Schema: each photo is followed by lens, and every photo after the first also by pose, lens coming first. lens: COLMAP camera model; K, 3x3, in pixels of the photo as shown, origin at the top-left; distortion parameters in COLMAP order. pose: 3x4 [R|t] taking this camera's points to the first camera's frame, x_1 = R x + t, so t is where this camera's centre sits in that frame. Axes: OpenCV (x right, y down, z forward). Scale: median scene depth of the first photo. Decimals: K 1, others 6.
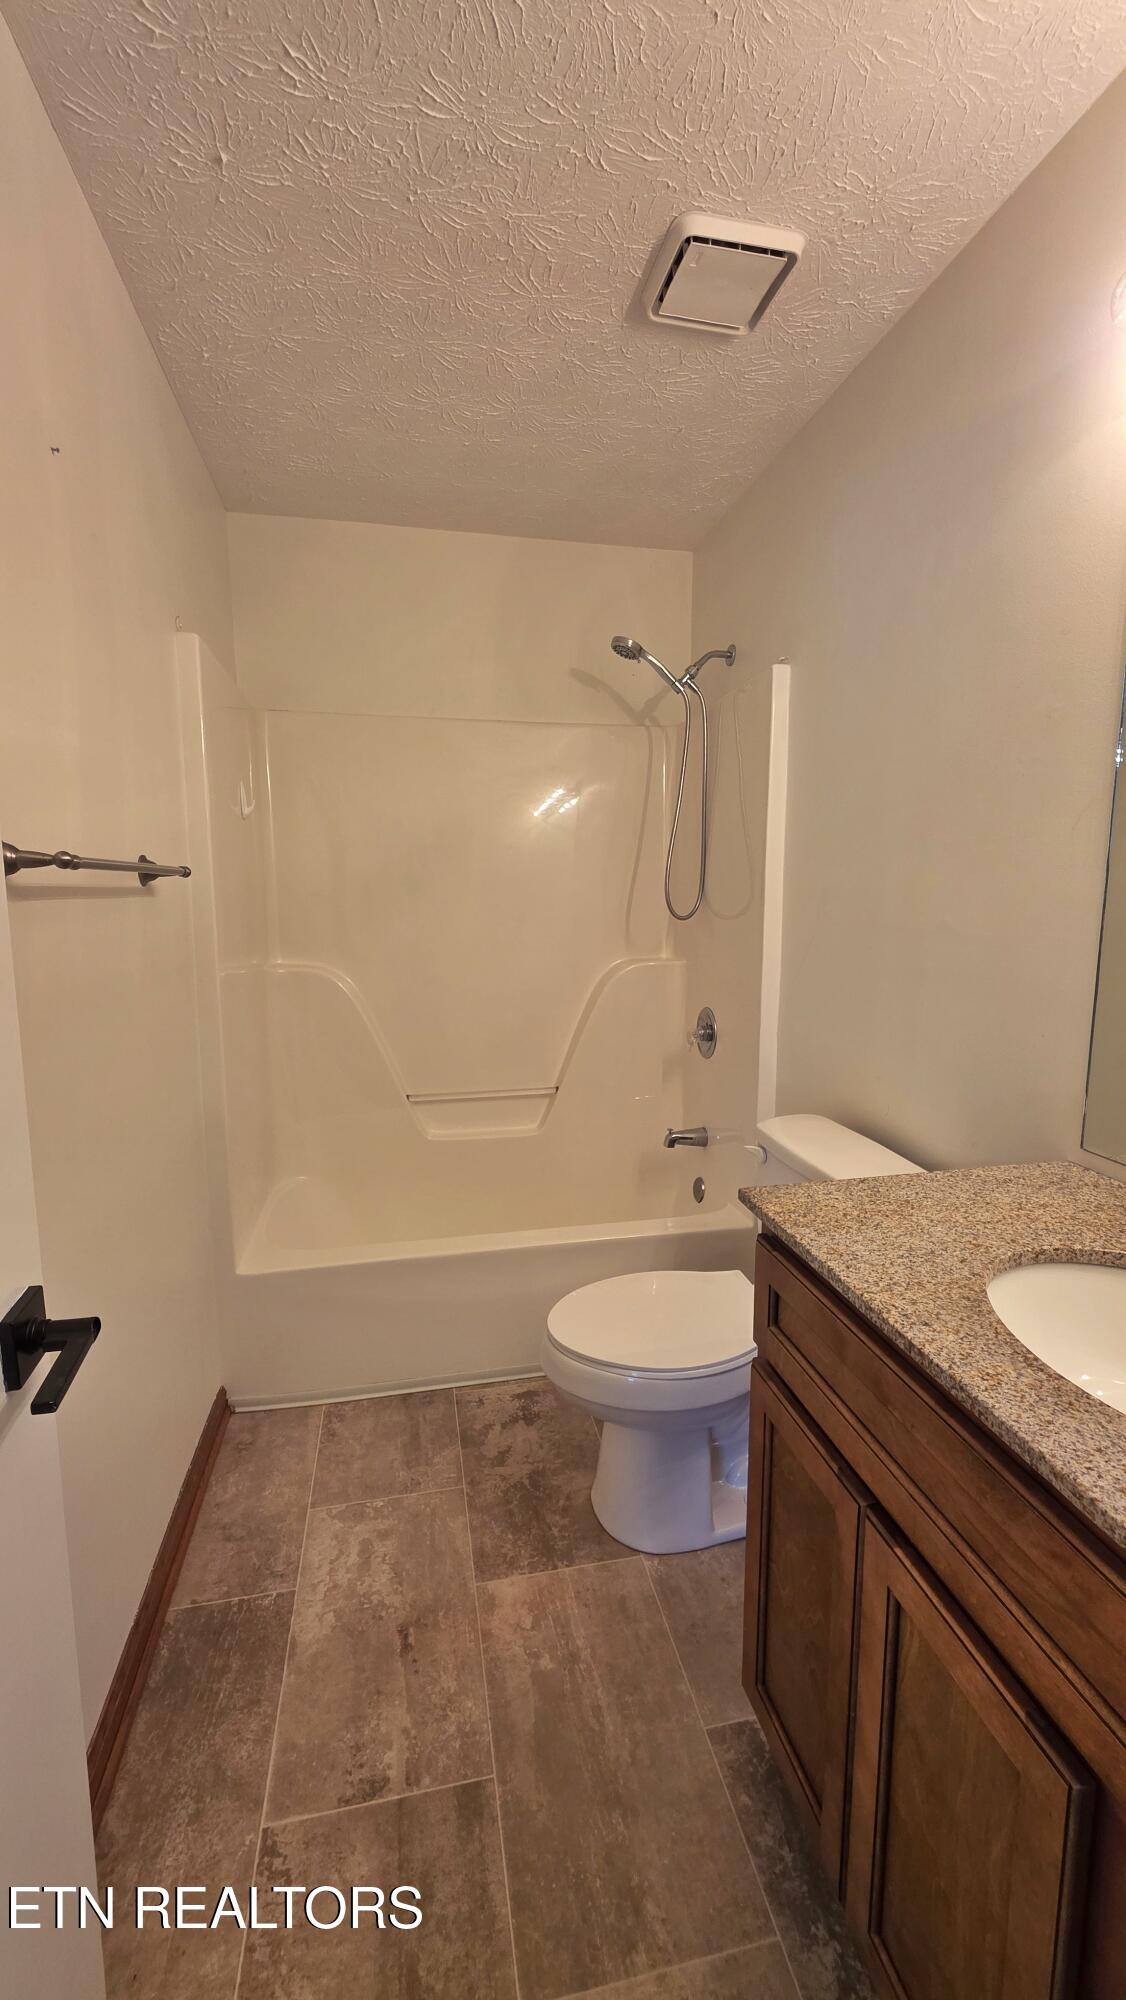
lens RADIAL K [[798.1, 0, 558.9], [0, 798.1, 999.9], [0, 0, 1]] dist [-0.002202, 0.000037]
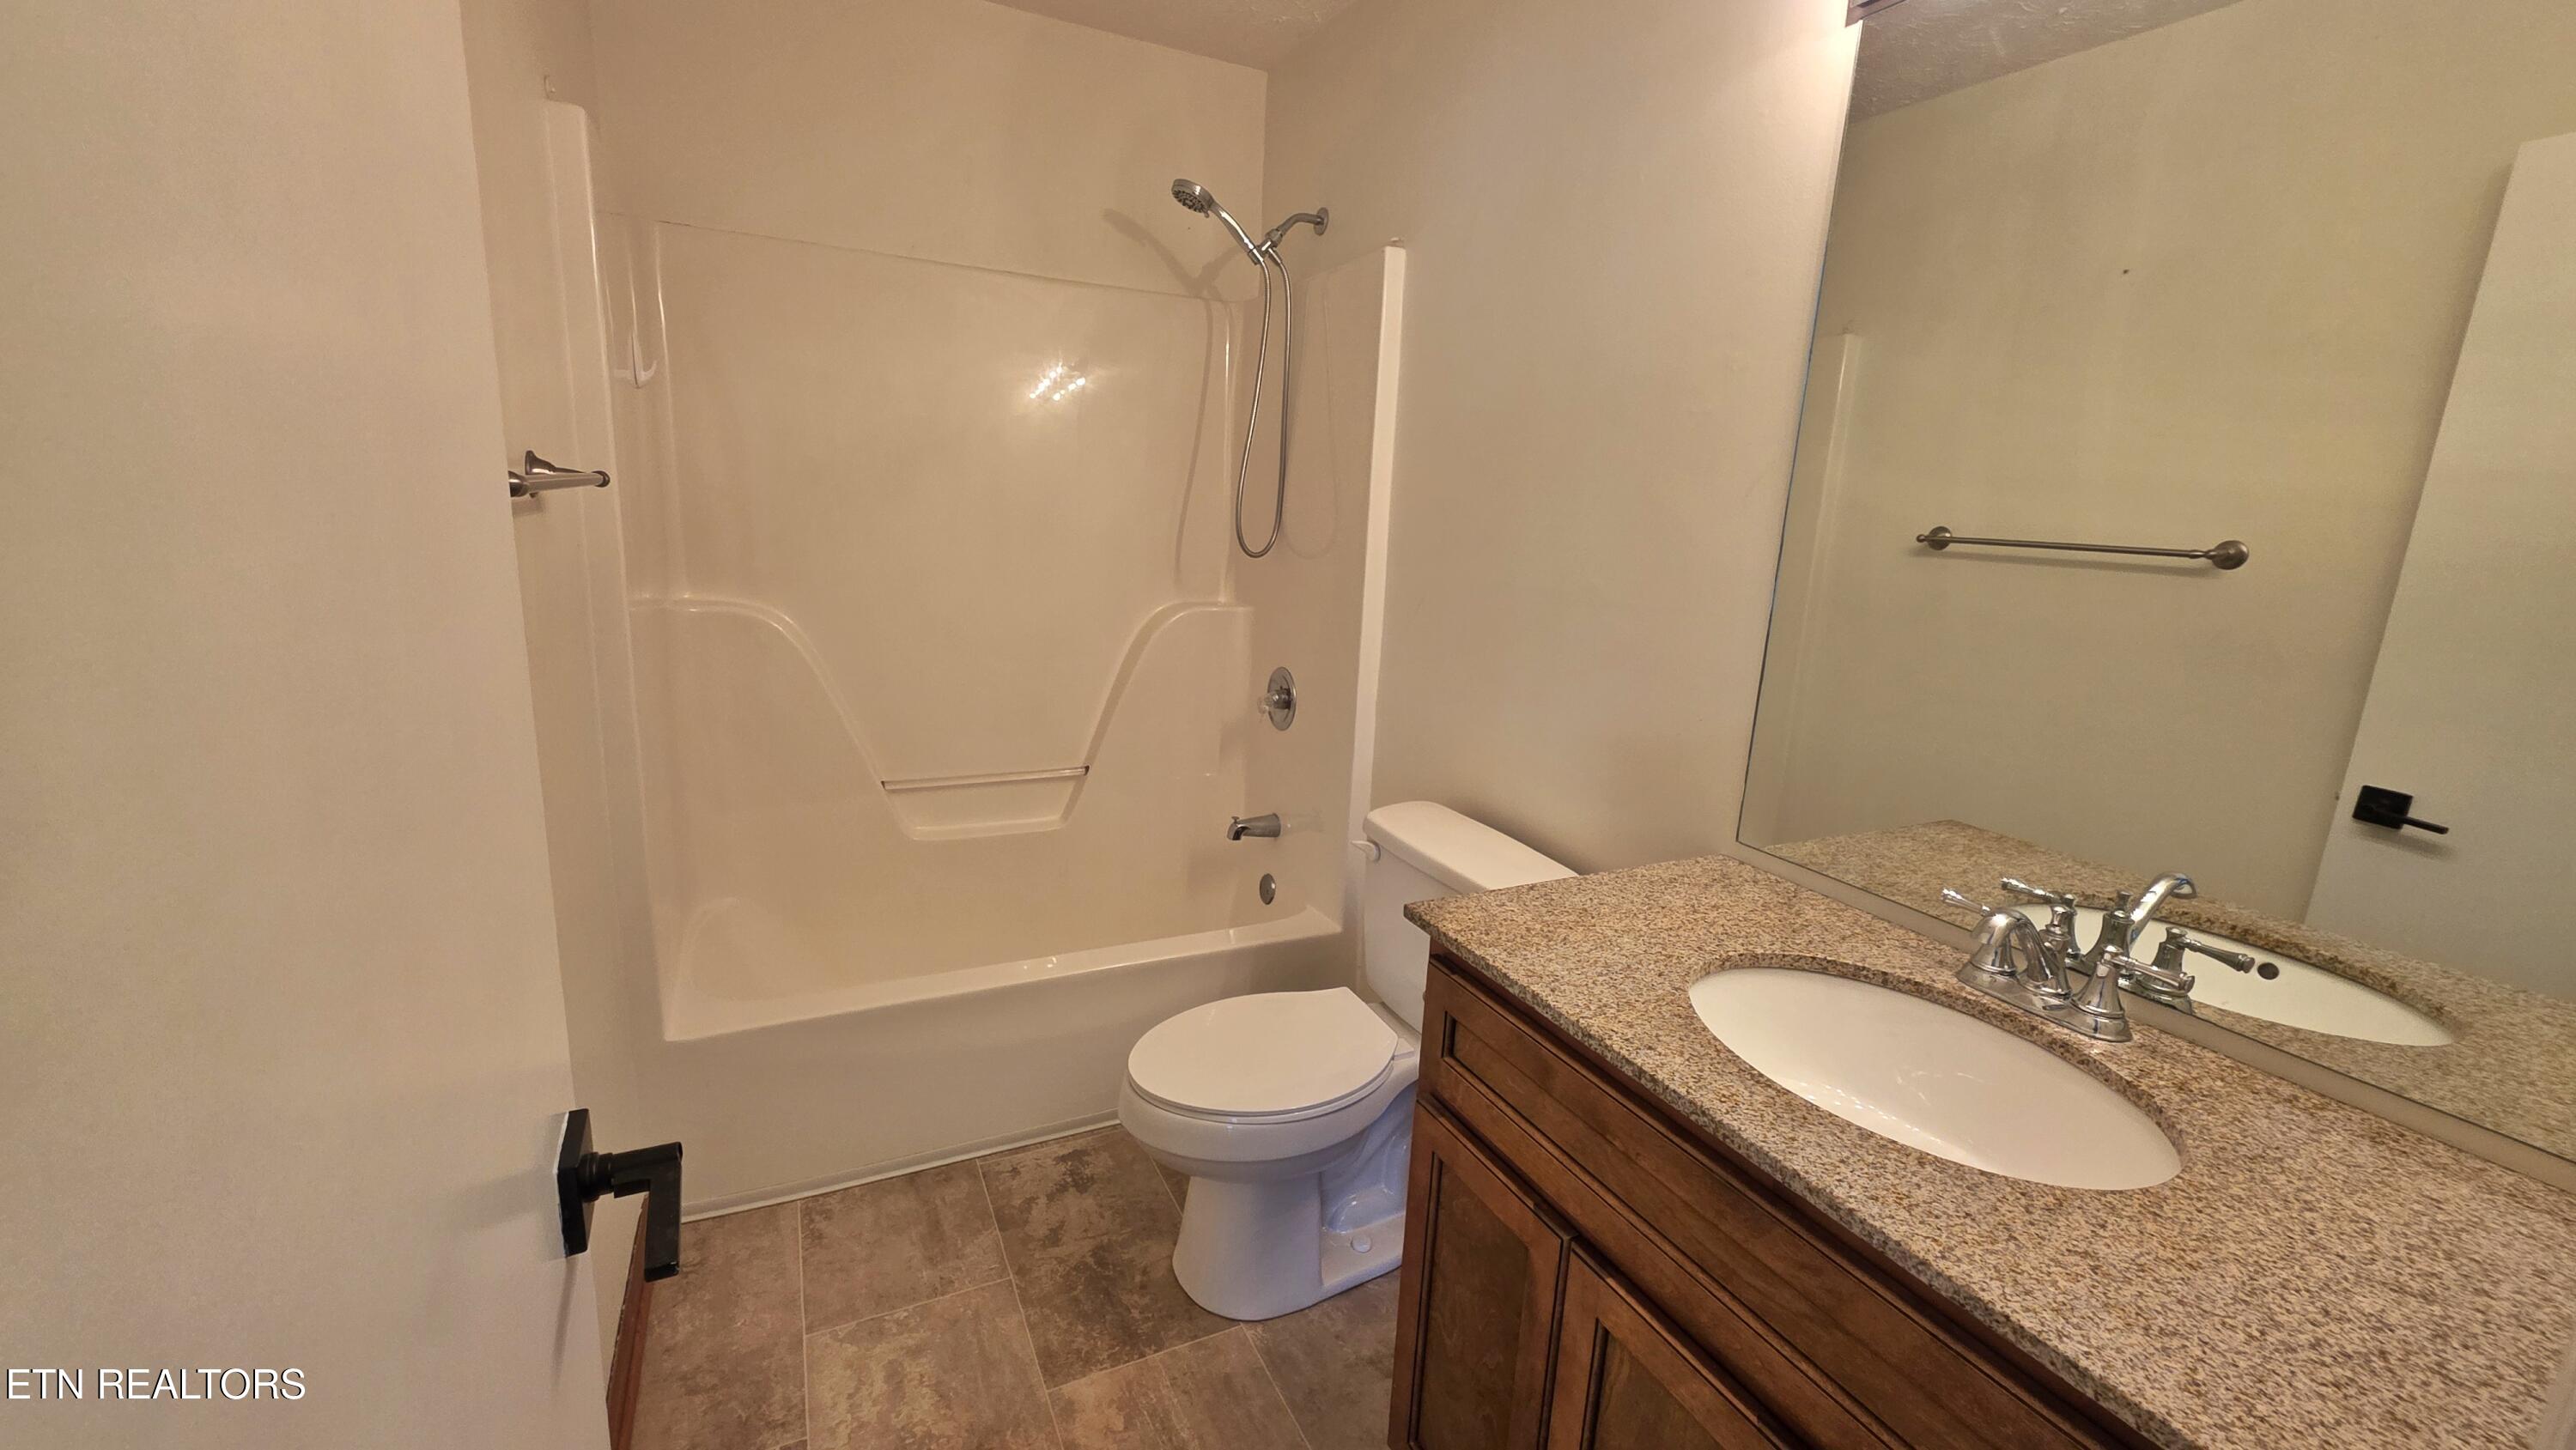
lens RADIAL K [[1027.8, 0, 1285.8], [0, 1027.8, 719.3], [0, 0, 1]] dist [-0.002202, 0.000037]
pose [[0.965598, -0.005681, 0.259976, -0.128706], [-0.015760, 0.996645, 0.080316, -0.034473], [-0.259560, -0.081650, 0.962269, -0.012829]]
